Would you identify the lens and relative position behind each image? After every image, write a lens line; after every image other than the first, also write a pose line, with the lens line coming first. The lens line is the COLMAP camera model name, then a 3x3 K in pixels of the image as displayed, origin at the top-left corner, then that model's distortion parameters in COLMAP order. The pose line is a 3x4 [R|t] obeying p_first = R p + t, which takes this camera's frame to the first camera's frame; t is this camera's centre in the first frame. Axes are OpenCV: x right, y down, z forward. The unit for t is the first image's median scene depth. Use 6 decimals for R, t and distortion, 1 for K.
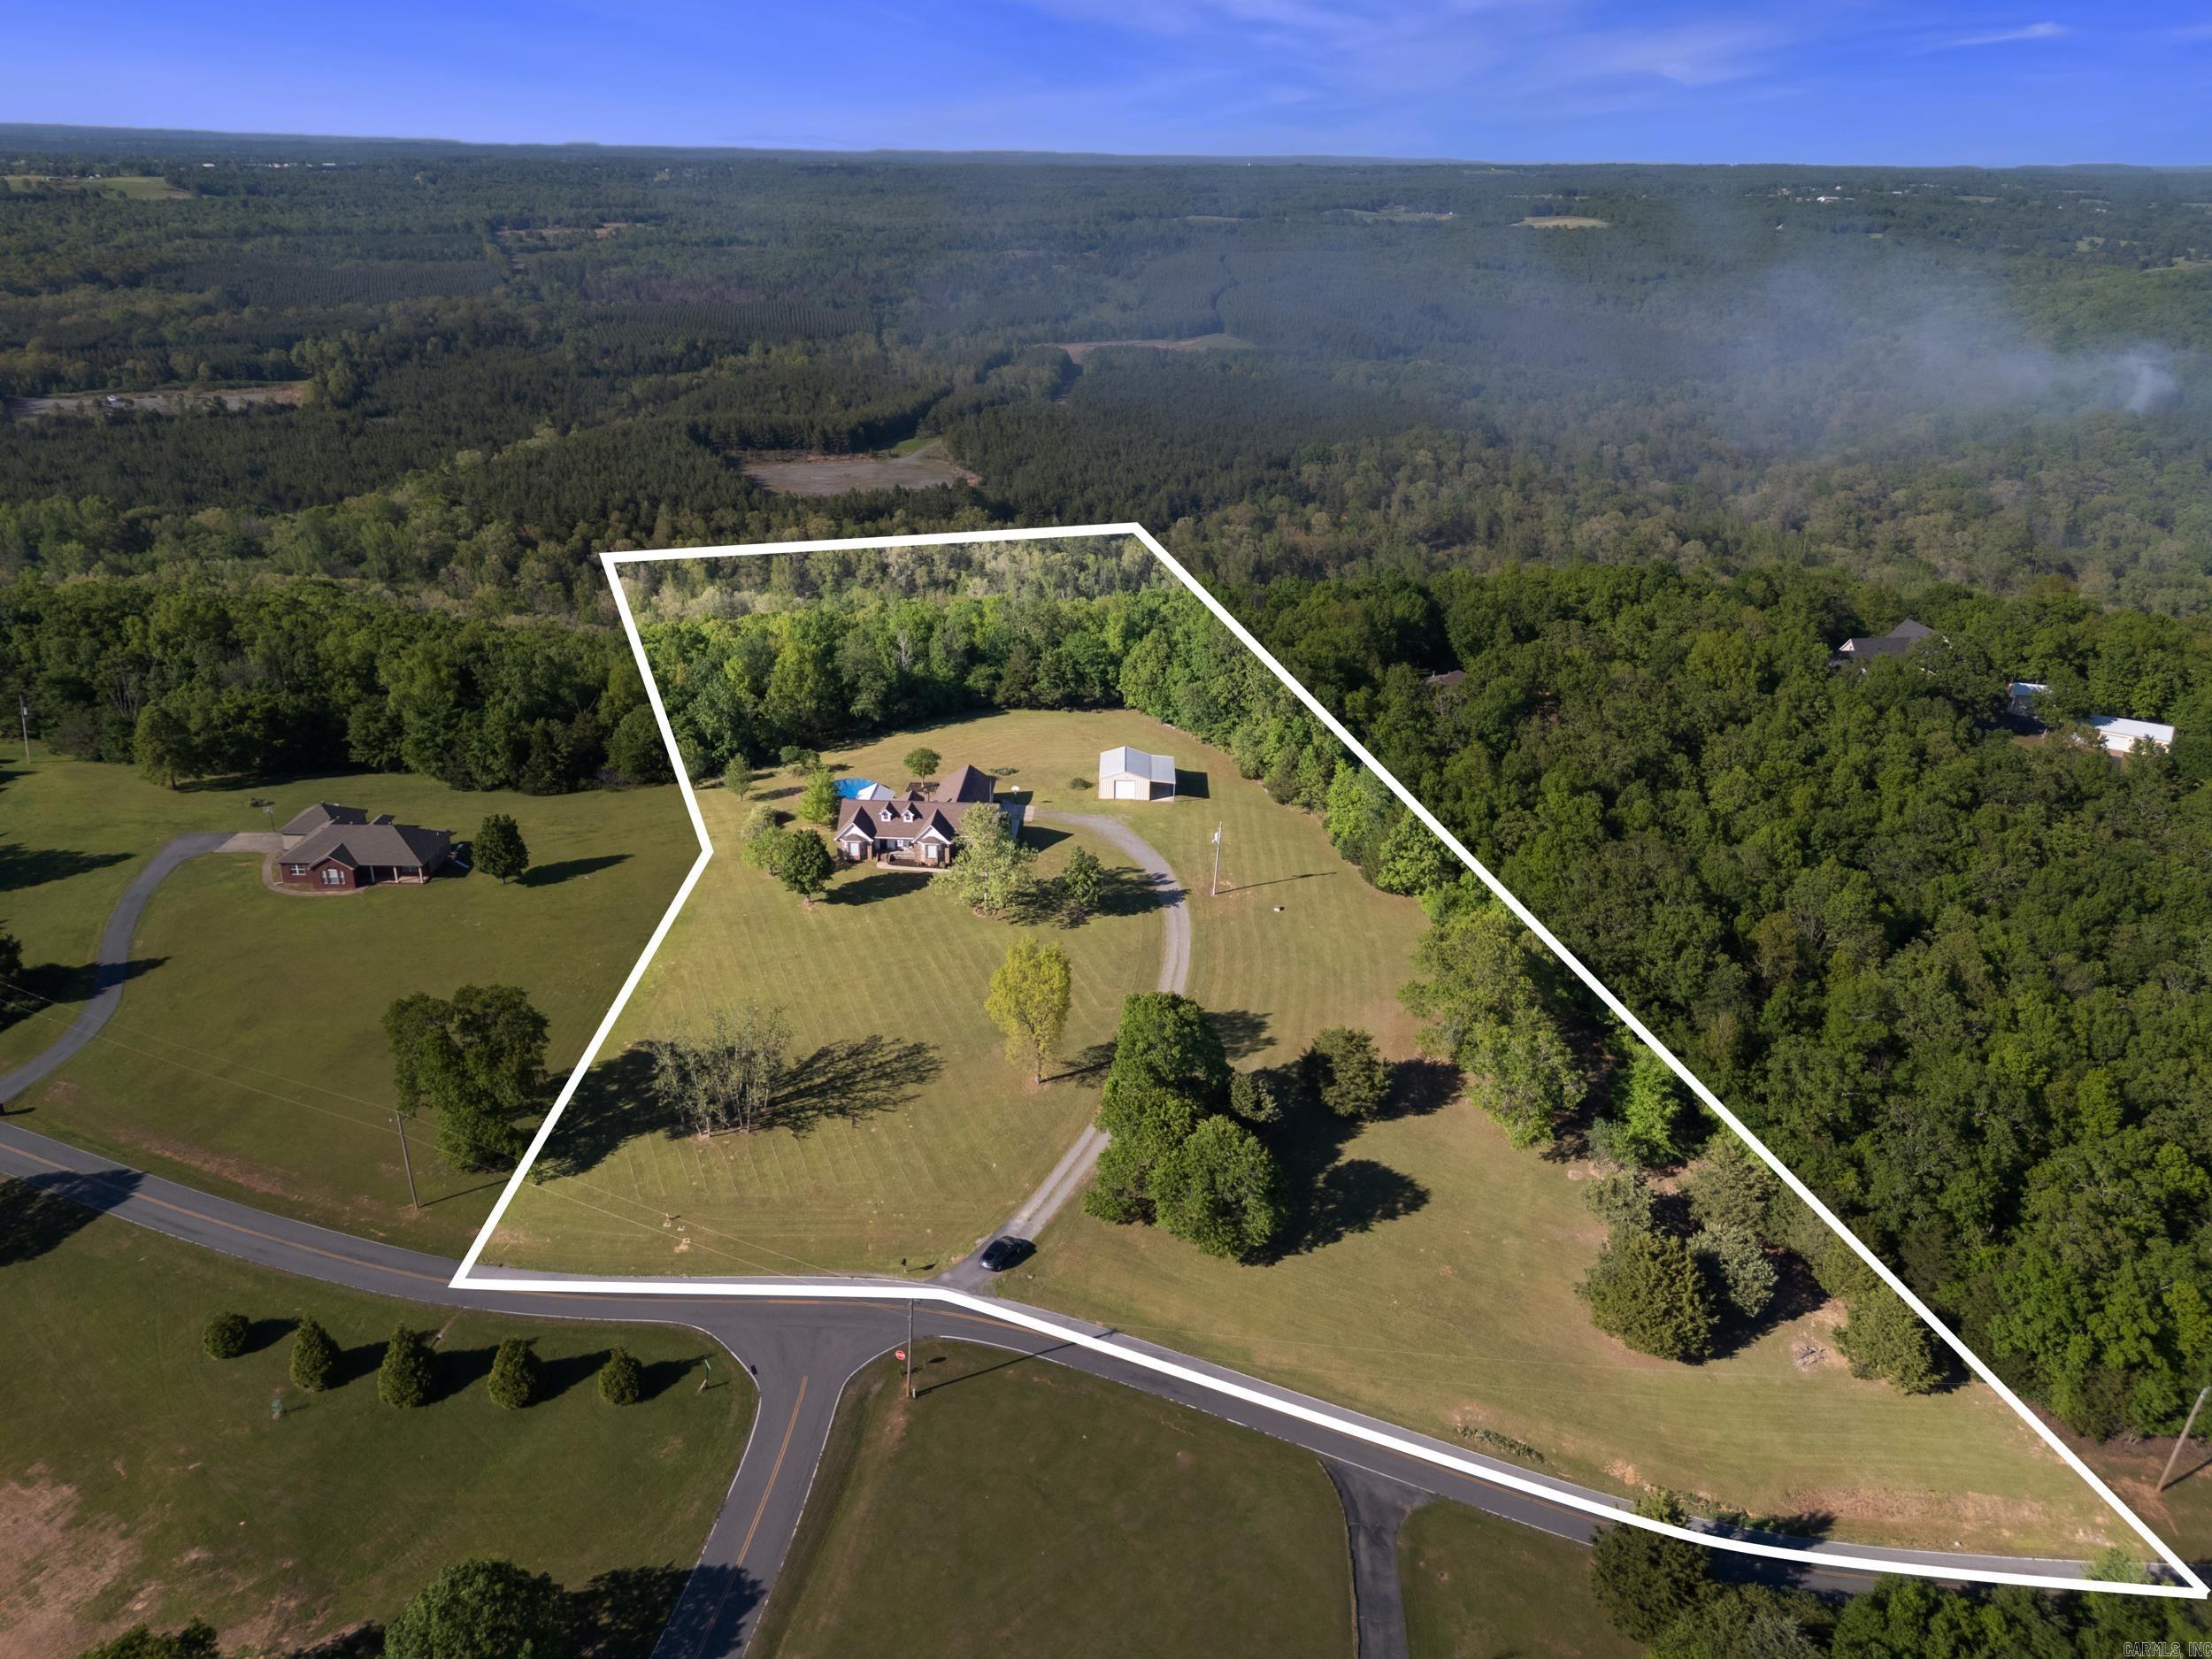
lens RADIAL K [[1606.6, 0, 1095.4], [0, 1606.6, 833.4], [0, 0, 1]] dist [0.115239, -0.167212]
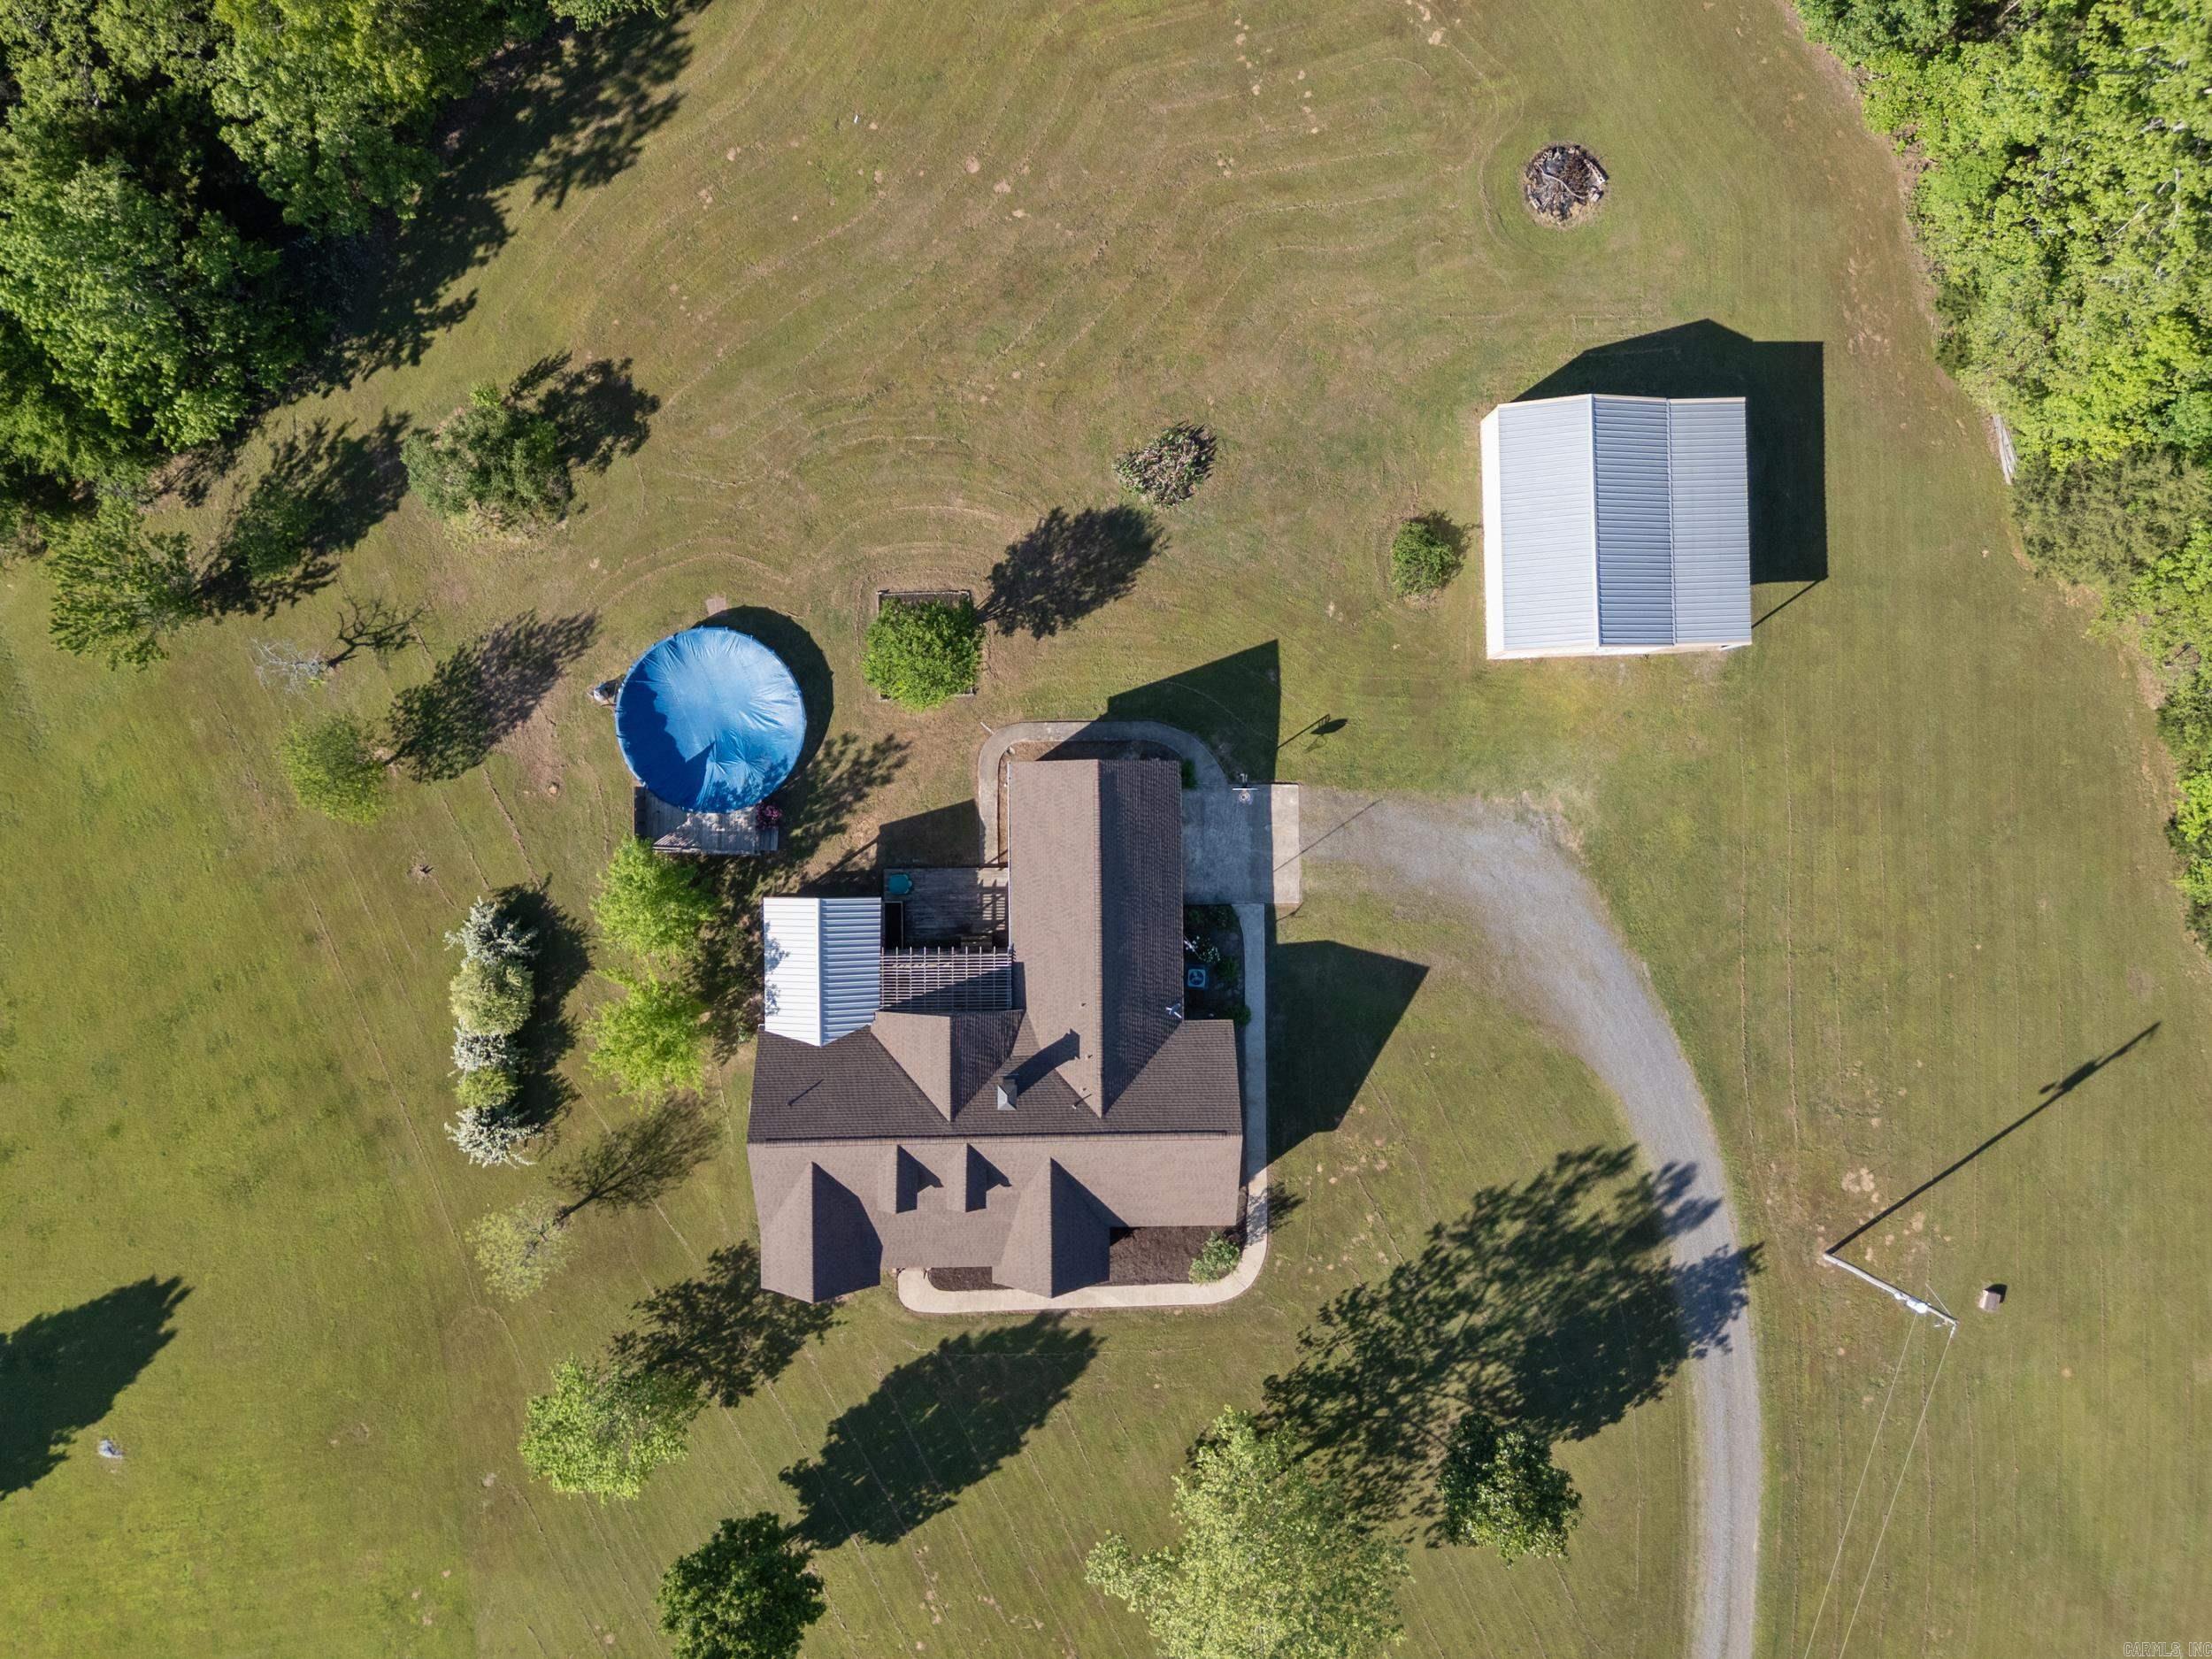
lens RADIAL K [[1606.6, 0, 1095.4], [0, 1606.6, 833.4], [0, 0, 1]] dist [0.115239, -0.167212]
pose [[0.998098, -0.060693, 0.010782, -0.073837], [0.013504, 0.385947, 0.922422, -0.282233], [-0.060146, -0.920522, 0.386033, 0.774521]]
